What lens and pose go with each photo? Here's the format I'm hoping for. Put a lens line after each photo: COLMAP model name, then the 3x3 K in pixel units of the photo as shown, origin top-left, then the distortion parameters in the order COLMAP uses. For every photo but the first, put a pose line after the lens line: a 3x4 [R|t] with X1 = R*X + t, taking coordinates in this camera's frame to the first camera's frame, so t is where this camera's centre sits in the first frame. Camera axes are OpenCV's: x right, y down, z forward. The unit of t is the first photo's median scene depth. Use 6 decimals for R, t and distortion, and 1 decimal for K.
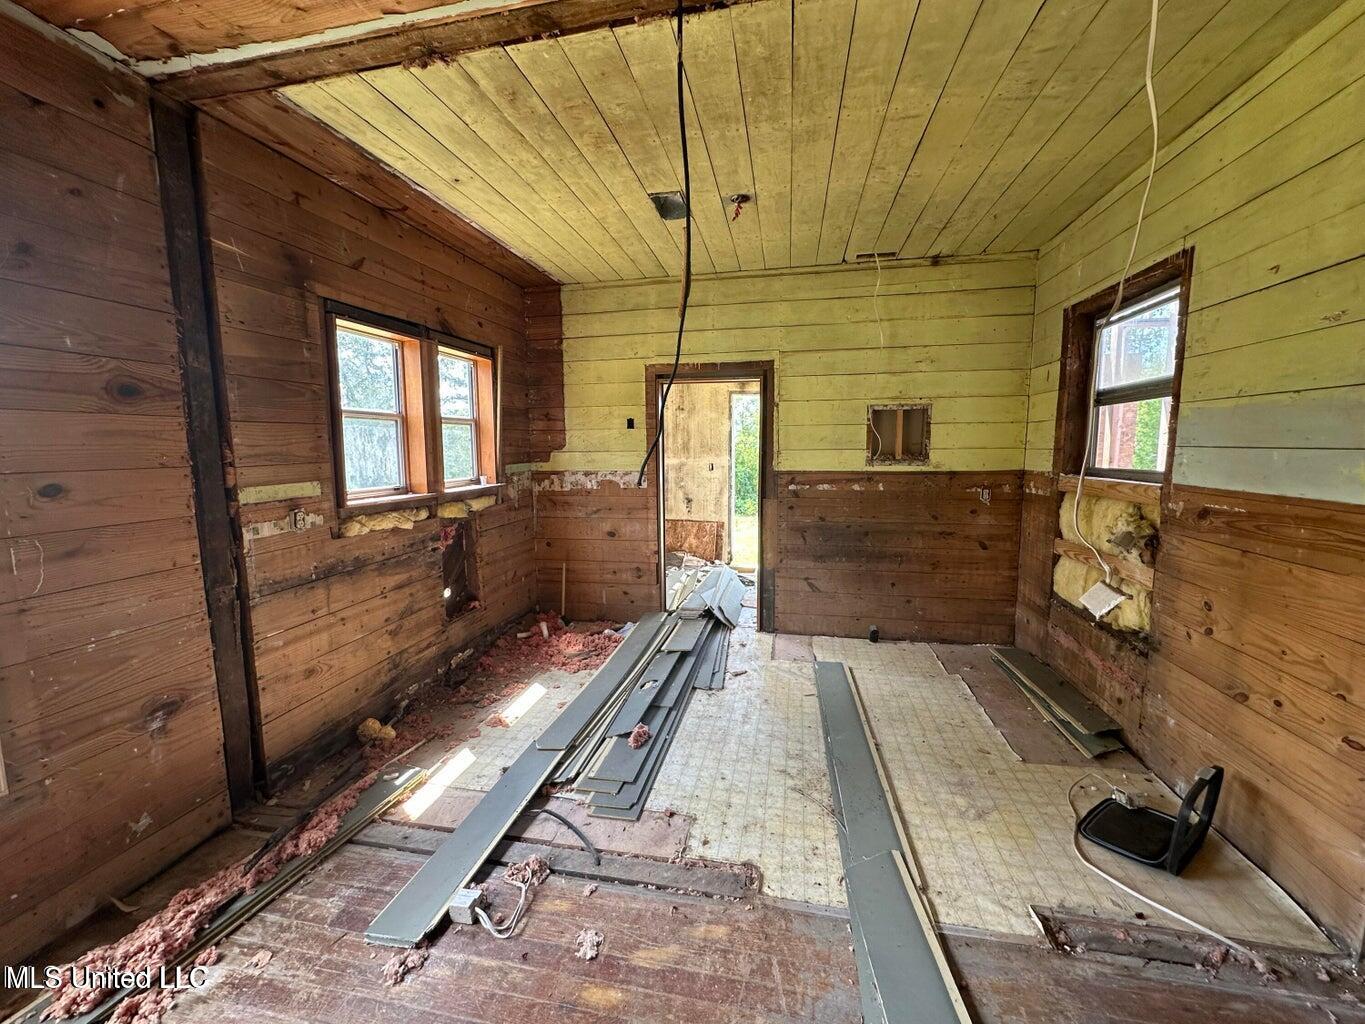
lens RADIAL K [[545.3, 0, 681.1], [0, 545.3, 507.7], [0, 0, 1]] dist [0.001242, 0.000056]
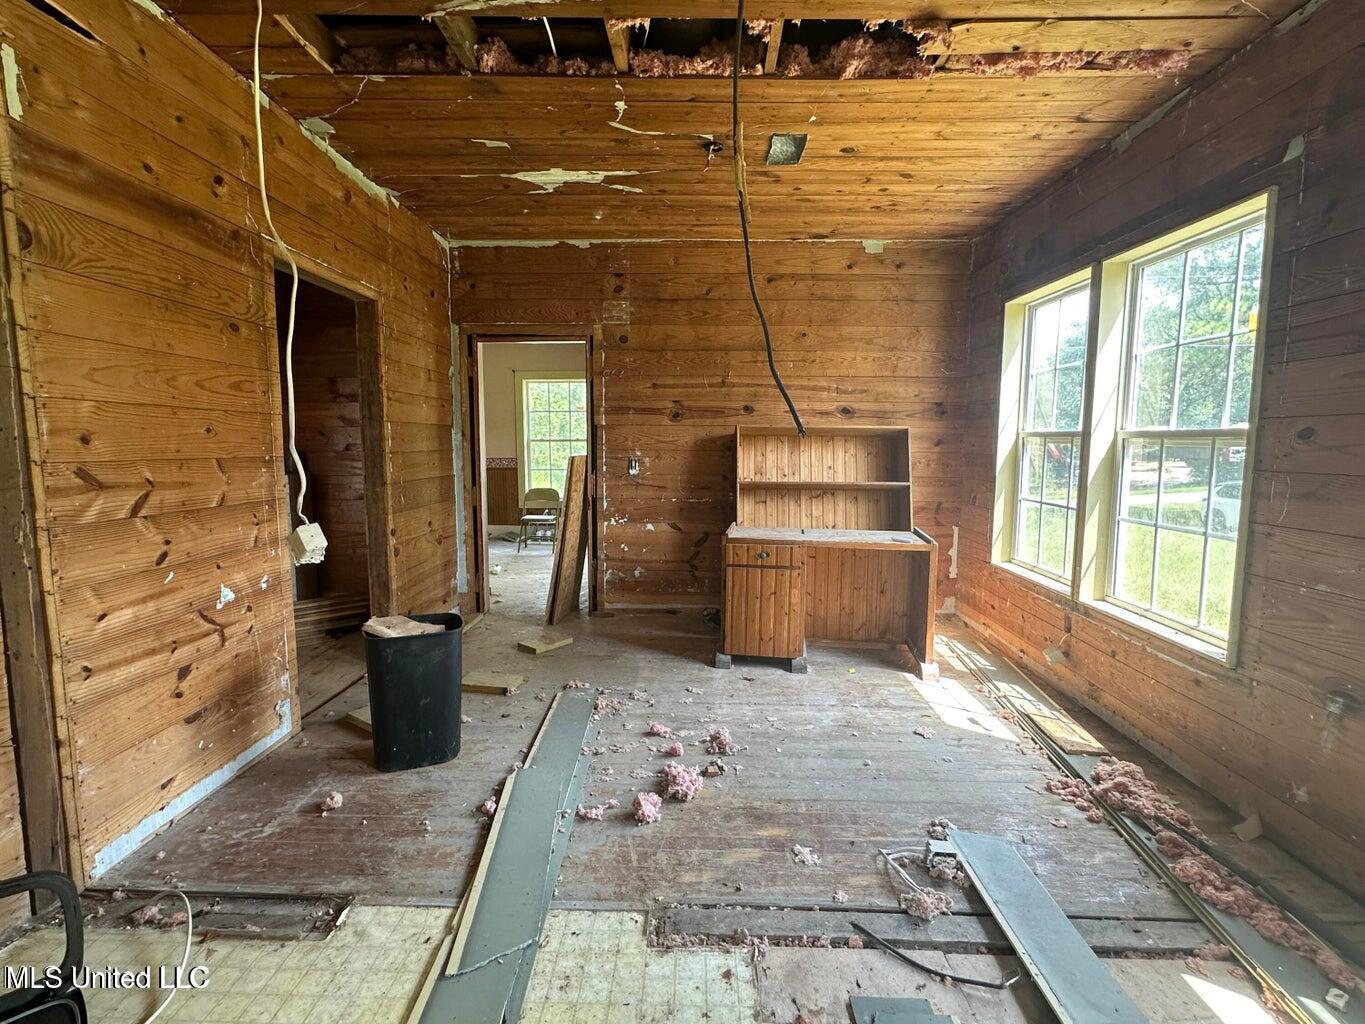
lens RADIAL K [[645.4, 0, 679.3], [0, 645.4, 509.8], [0, 0, 1]] dist [0.003544, 0.000537]
pose [[-0.983516, 0.023477, -0.179289, 0.251882], [-0.017073, 0.975048, 0.221336, -0.126877], [0.180012, 0.220748, -0.958575, 1.766987]]
